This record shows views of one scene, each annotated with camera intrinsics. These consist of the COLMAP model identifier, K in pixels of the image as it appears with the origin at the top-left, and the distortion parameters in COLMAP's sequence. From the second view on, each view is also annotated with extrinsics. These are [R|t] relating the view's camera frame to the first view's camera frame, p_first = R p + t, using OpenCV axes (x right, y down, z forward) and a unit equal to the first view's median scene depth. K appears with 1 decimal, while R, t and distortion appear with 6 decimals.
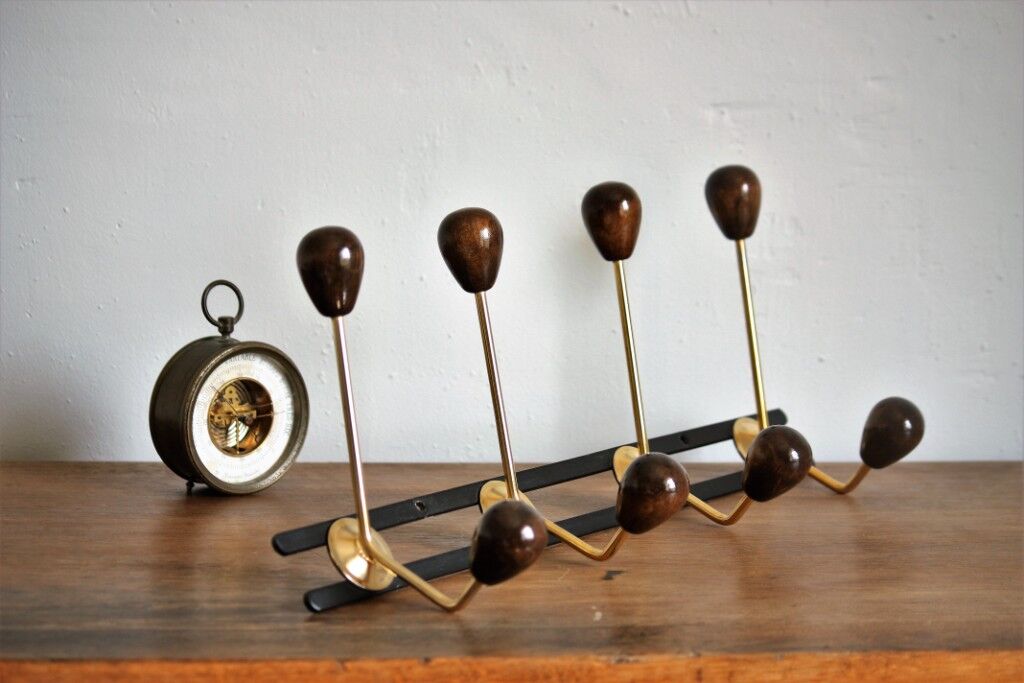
lens RADIAL K [[2818.2, 0, 512.0], [0, 2818.2, 341.5], [0, 0, 1]] dist [-0.165820, -0.869415]
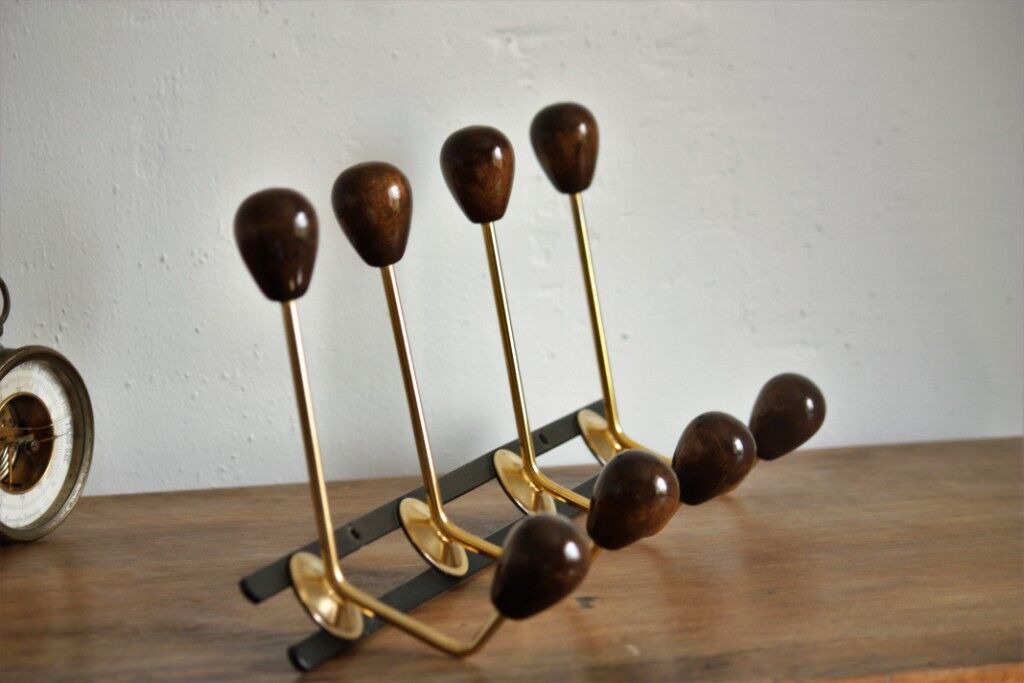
lens RADIAL K [[3534.5, 0, 512.0], [0, 3534.5, 341.5], [0, 0, 1]] dist [0.050090, -0.664246]
pose [[0.955054, -0.051582, 0.291910, -0.247694], [0.052170, 0.998622, 0.005776, 0.000172], [-0.291806, 0.009712, 0.956428, 0.019752]]
